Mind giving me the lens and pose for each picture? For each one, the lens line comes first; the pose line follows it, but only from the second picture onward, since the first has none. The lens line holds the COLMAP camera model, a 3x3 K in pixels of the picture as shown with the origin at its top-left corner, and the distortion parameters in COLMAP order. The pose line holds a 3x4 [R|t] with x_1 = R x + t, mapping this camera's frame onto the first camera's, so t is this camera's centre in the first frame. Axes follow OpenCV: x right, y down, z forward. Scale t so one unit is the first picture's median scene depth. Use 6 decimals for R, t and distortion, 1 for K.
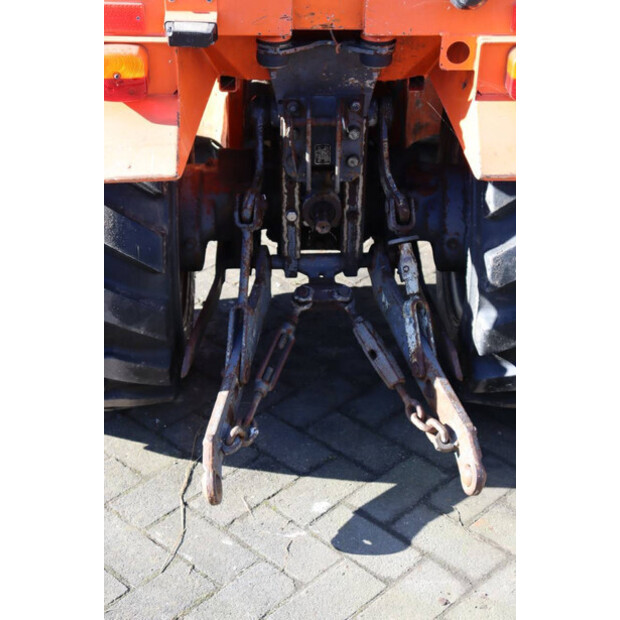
lens RADIAL K [[1222.2, 0, 301.4], [0, 1222.2, 312.7], [0, 0, 1]] dist [0.306699, 0.000000]
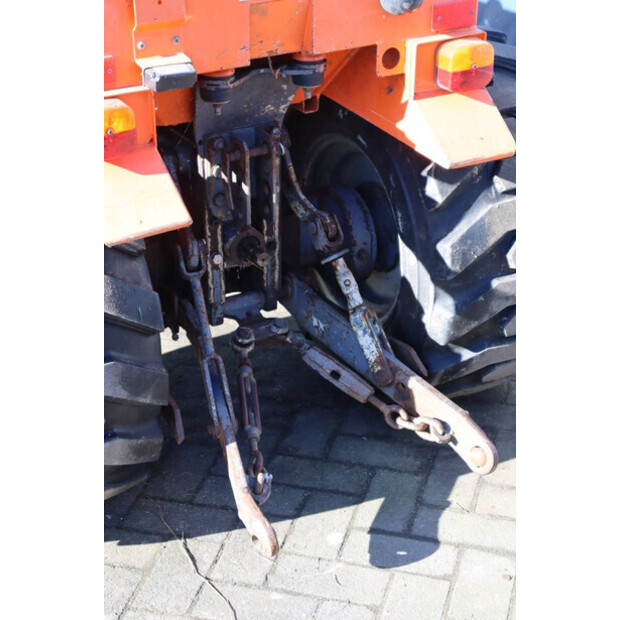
lens RADIAL K [[1410.0, 0, 293.1], [0, 1410.0, 317.0], [0, 0, 1]] dist [0.392957, 0.000000]
pose [[0.878393, -0.223663, 0.422376, -0.458460], [0.259318, 0.965384, -0.028084, 0.012520], [-0.401473, 0.134198, 0.905986, -0.026688]]
